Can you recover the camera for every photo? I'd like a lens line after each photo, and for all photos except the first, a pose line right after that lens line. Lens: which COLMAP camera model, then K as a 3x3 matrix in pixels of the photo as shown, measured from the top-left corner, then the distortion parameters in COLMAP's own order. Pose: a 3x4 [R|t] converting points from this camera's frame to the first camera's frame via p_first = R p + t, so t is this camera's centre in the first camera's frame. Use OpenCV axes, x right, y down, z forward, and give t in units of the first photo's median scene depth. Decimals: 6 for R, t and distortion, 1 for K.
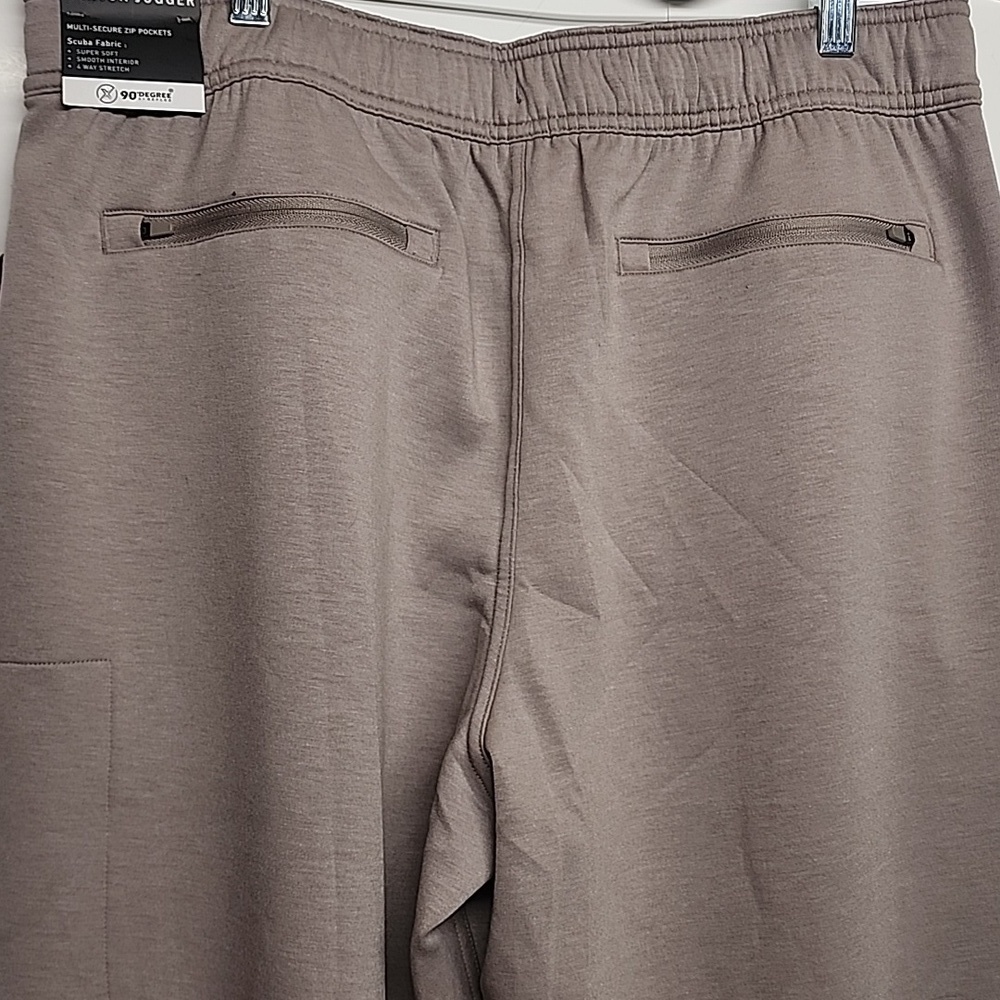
lens RADIAL K [[1290.3, 0, 530.1], [0, 1290.3, 500.1], [0, 0, 1]] dist [0.177016, -0.483525]
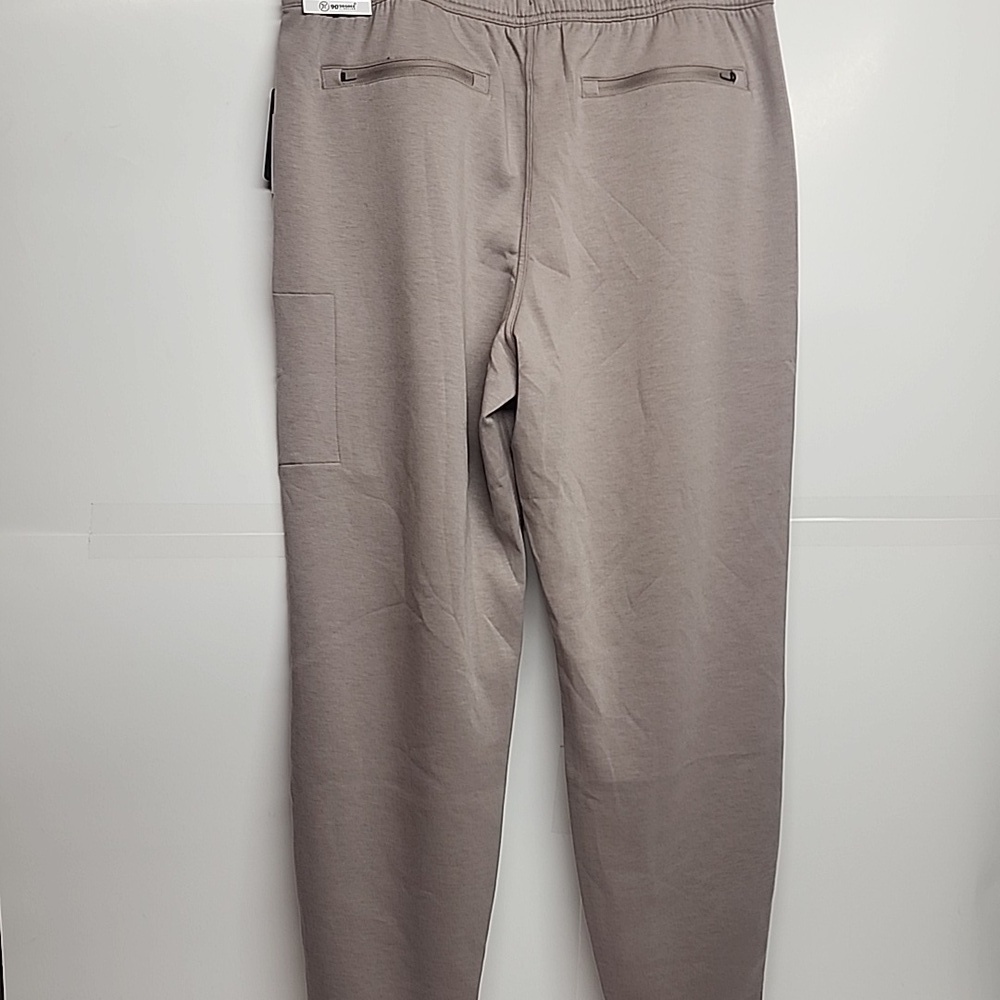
lens RADIAL K [[1290.3, 0, 530.1], [0, 1290.3, 500.1], [0, 0, 1]] dist [0.177016, -0.483525]
pose [[0.999594, 0.004201, -0.028190, 0.050375], [0.000040, 0.988872, 0.148769, 0.134946], [0.028502, -0.148709, 0.988470, -1.055537]]
